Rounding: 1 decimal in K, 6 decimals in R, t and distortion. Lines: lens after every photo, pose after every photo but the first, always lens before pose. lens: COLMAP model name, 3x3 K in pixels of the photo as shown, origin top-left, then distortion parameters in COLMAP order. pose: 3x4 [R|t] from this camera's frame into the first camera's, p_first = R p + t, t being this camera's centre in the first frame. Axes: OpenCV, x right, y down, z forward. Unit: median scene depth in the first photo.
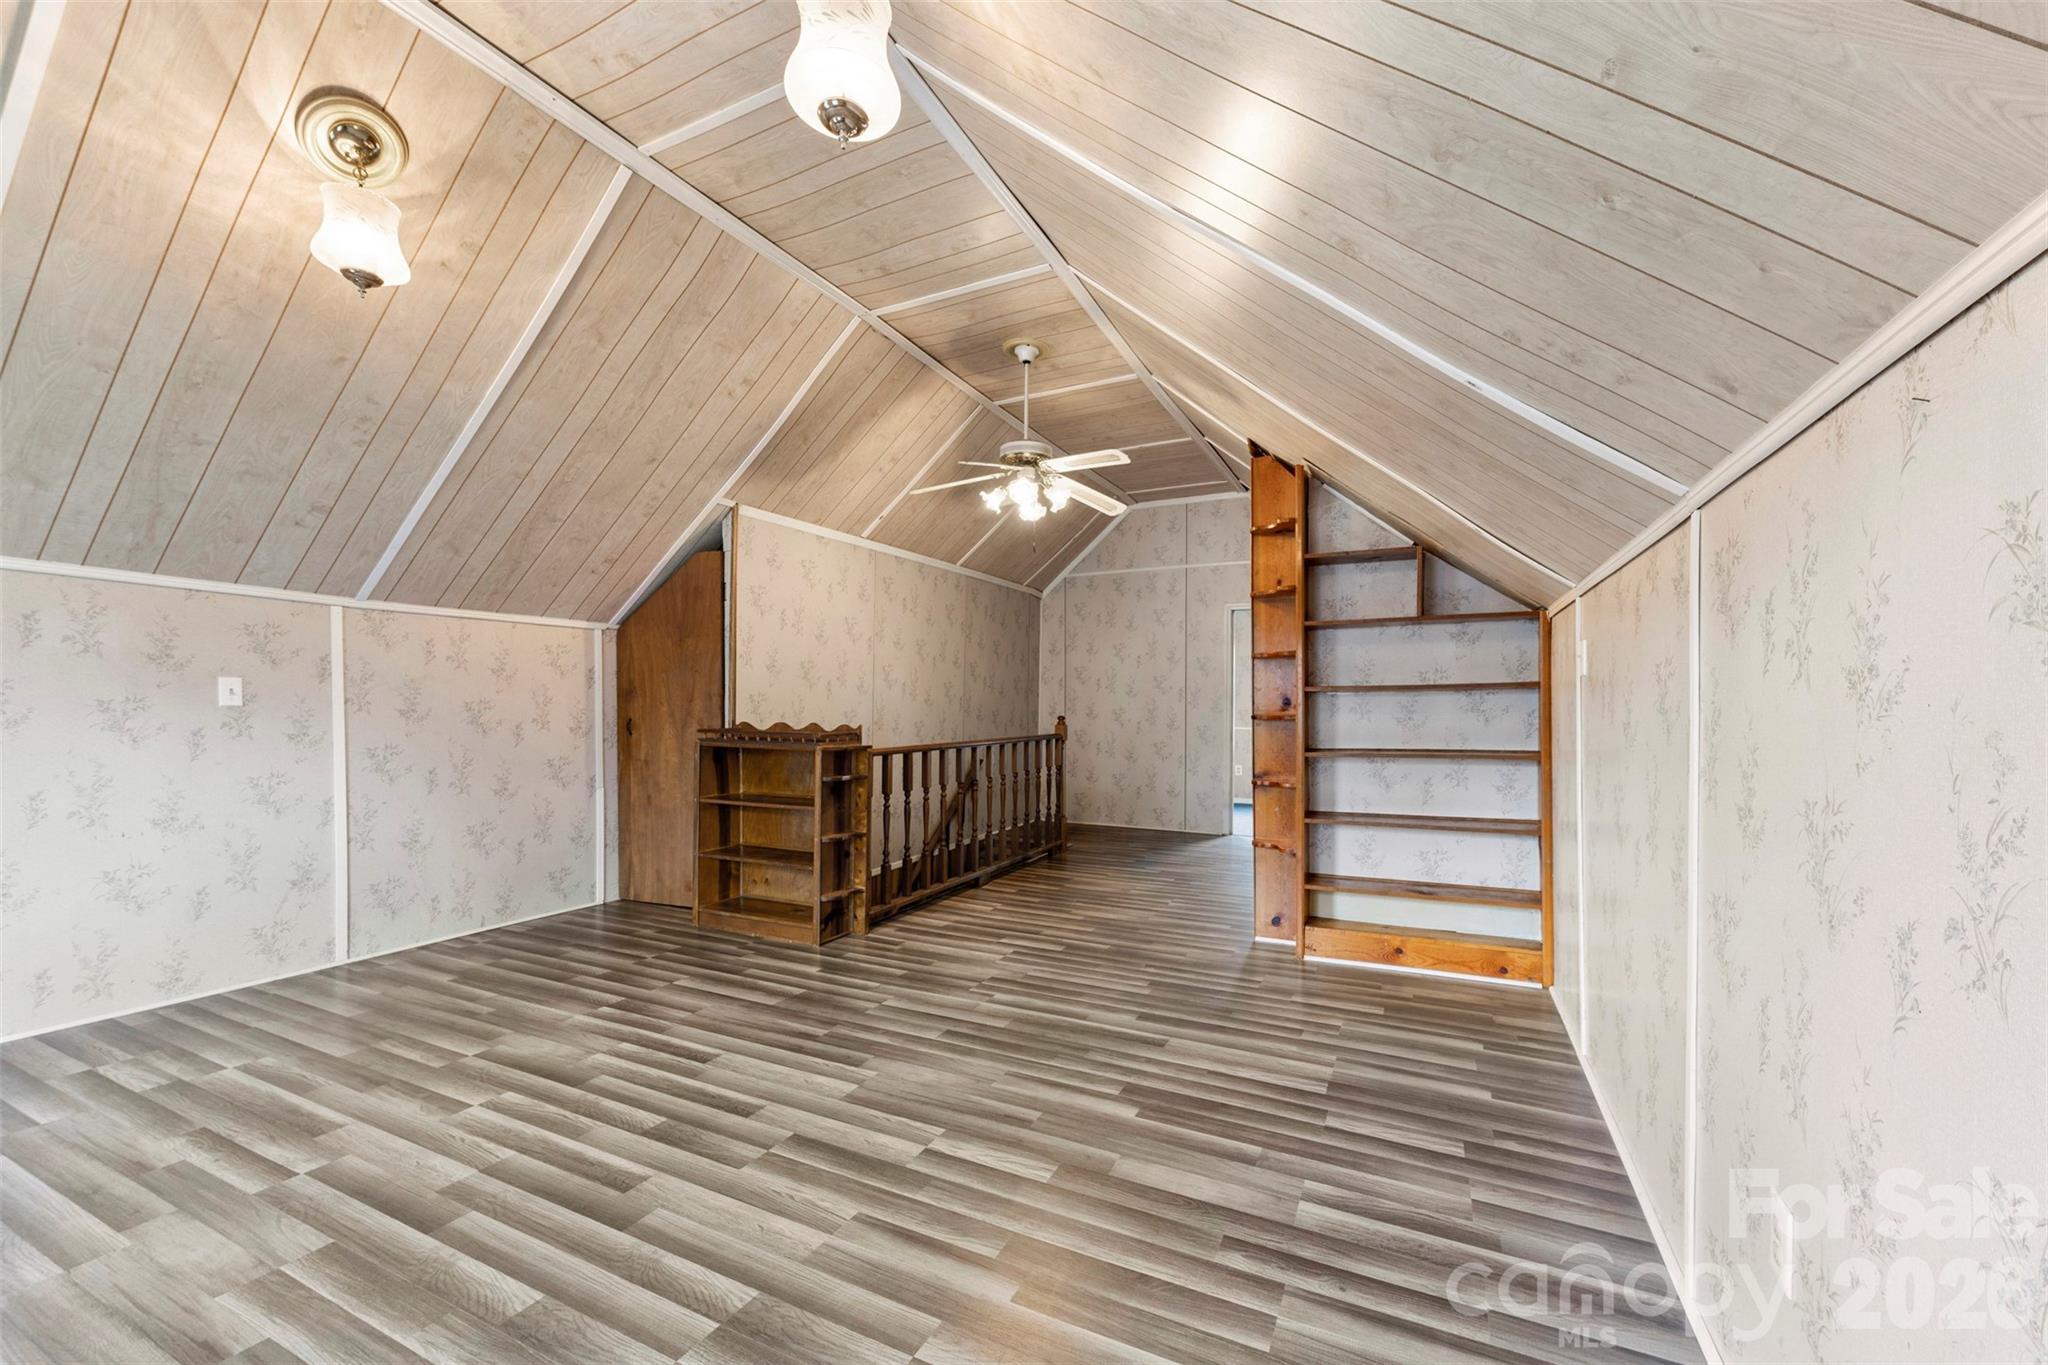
lens RADIAL K [[809.0, 0, 1009.9], [0, 809.0, 719.3], [0, 0, 1]] dist [0.021212, -0.007350]
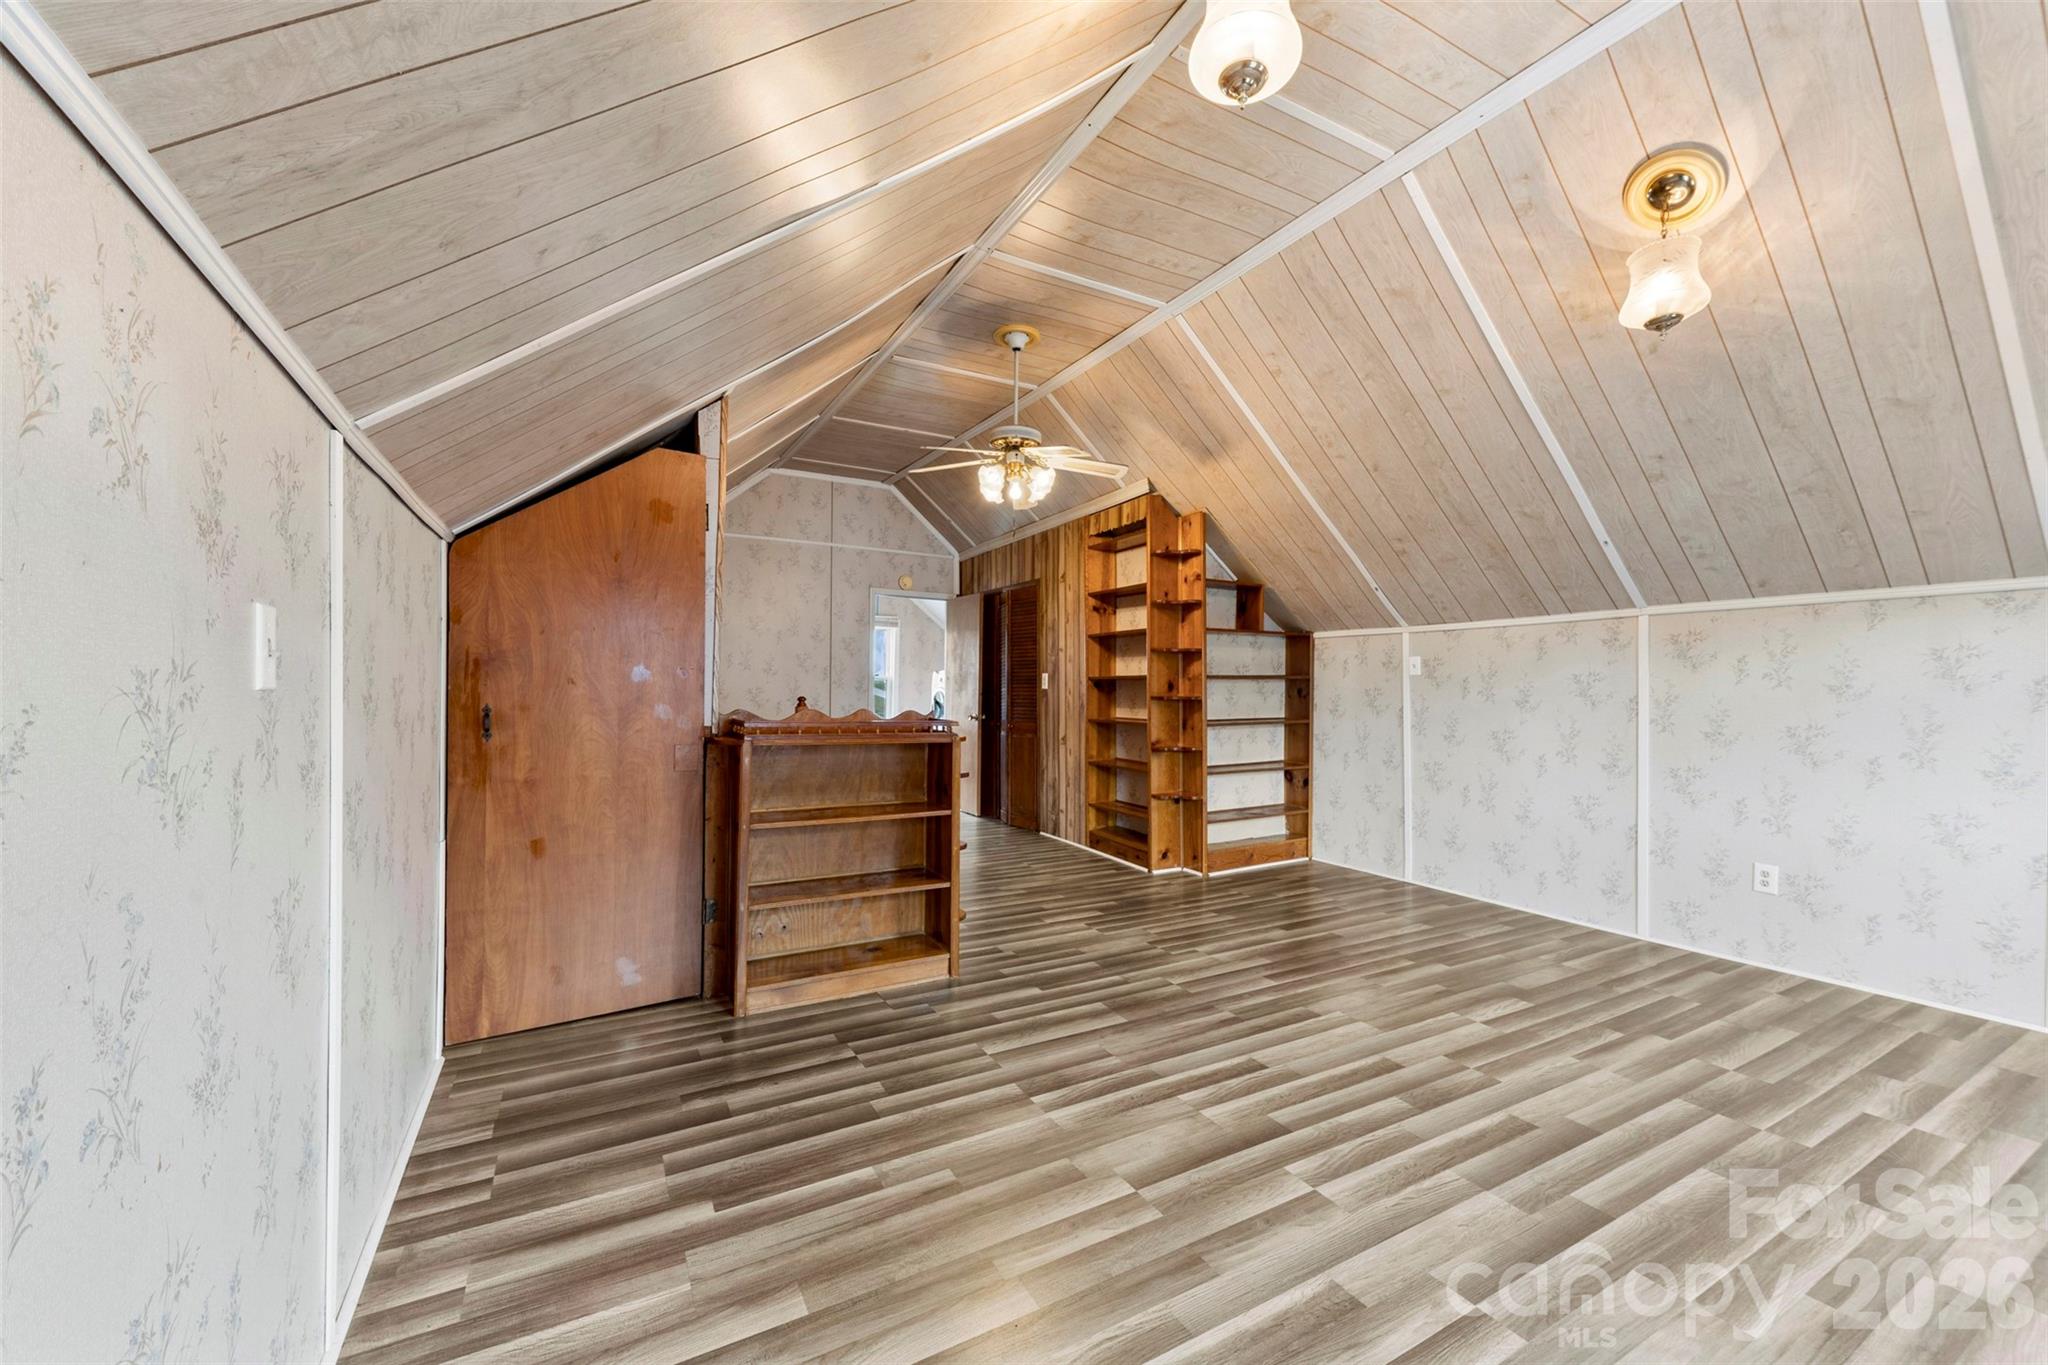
lens RADIAL K [[809.0, 0, 1035.8], [0, 809.0, 681.5], [0, 0, 1]] dist [0.021212, -0.007350]
pose [[0.552464, 0.008949, 0.833489, -0.990010], [0.005135, 0.999887, -0.014139, -0.012559], [-0.833521, 0.012091, 0.552356, 0.520405]]
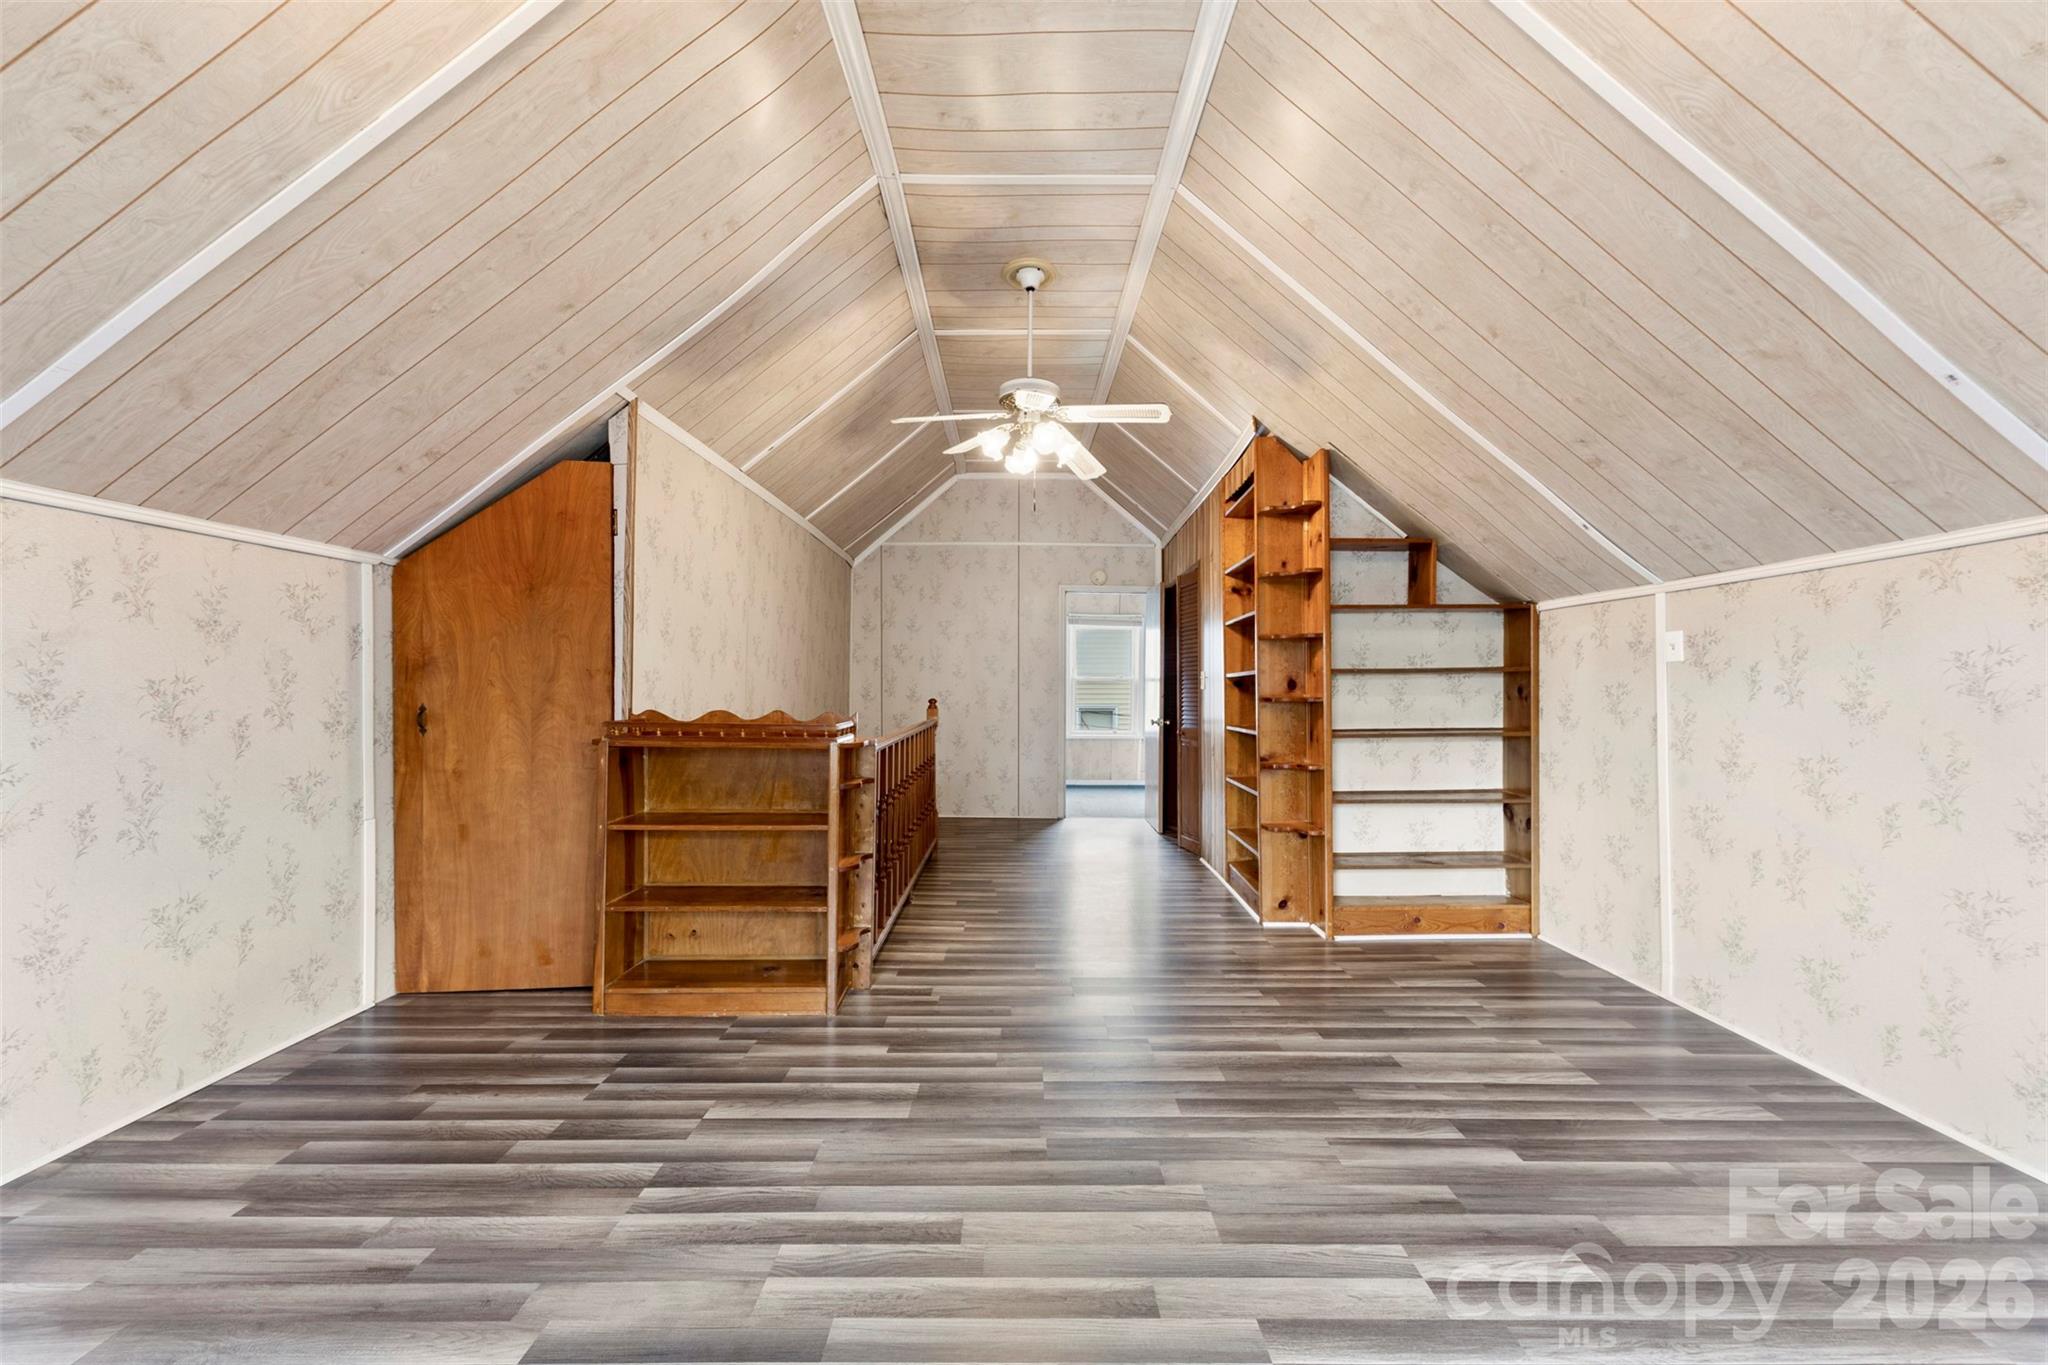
lens RADIAL K [[809.0, 0, 1016.3], [0, 809.0, 688.9], [0, 0, 1]] dist [0.021212, -0.007350]
pose [[0.891635, 0.000094, 0.452755, -0.469915], [0.006887, 0.999881, -0.013769, -0.003889], [-0.452702, 0.015395, 0.891529, 0.298551]]
